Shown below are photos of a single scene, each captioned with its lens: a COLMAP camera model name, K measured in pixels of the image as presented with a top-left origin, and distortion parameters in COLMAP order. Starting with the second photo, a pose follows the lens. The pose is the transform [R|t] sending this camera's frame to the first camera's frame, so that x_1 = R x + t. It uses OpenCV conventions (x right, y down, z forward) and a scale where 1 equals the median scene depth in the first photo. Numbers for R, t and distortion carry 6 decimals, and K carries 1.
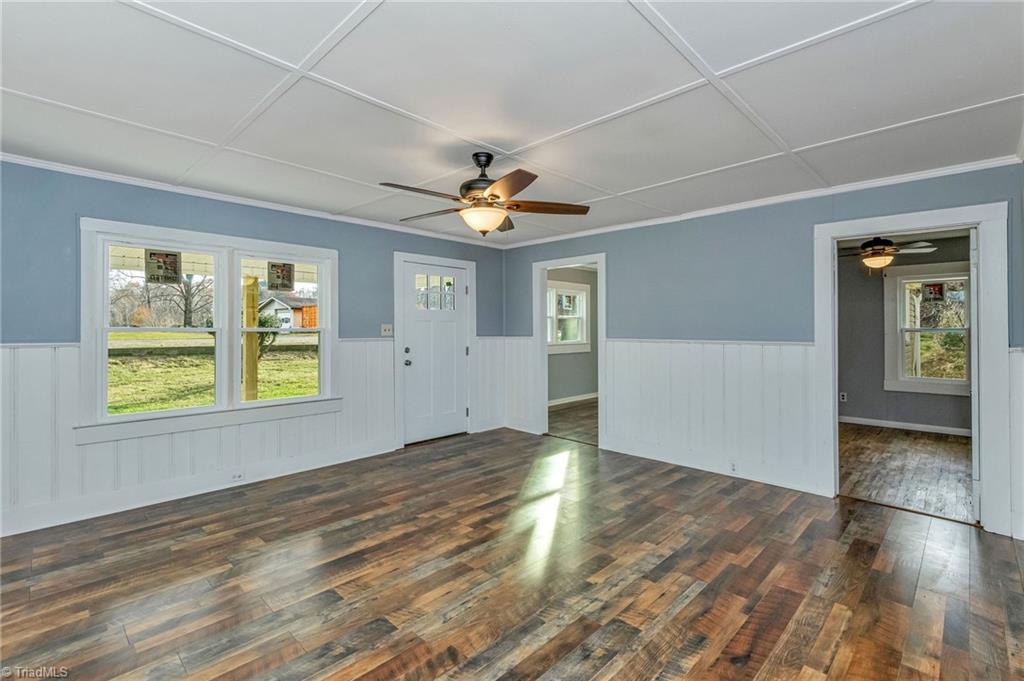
lens RADIAL K [[459.6, 0, 515.7], [0, 459.6, 326.4], [0, 0, 1]] dist [0.030166, -0.019185]
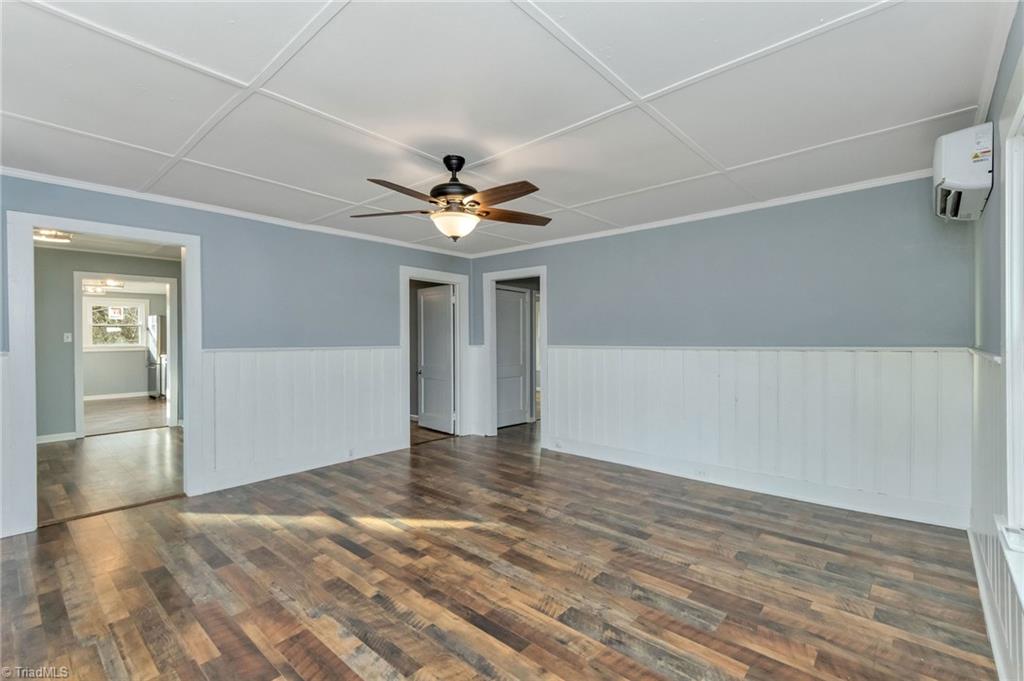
lens RADIAL K [[459.6, 0, 515.7], [0, 459.6, 326.4], [0, 0, 1]] dist [0.030166, -0.019185]
pose [[-0.032665, 0.019040, 0.999285, -1.062895], [0.000185, 0.999819, -0.019044, 0.005870], [-0.999466, -0.000437, -0.032663, 0.895341]]
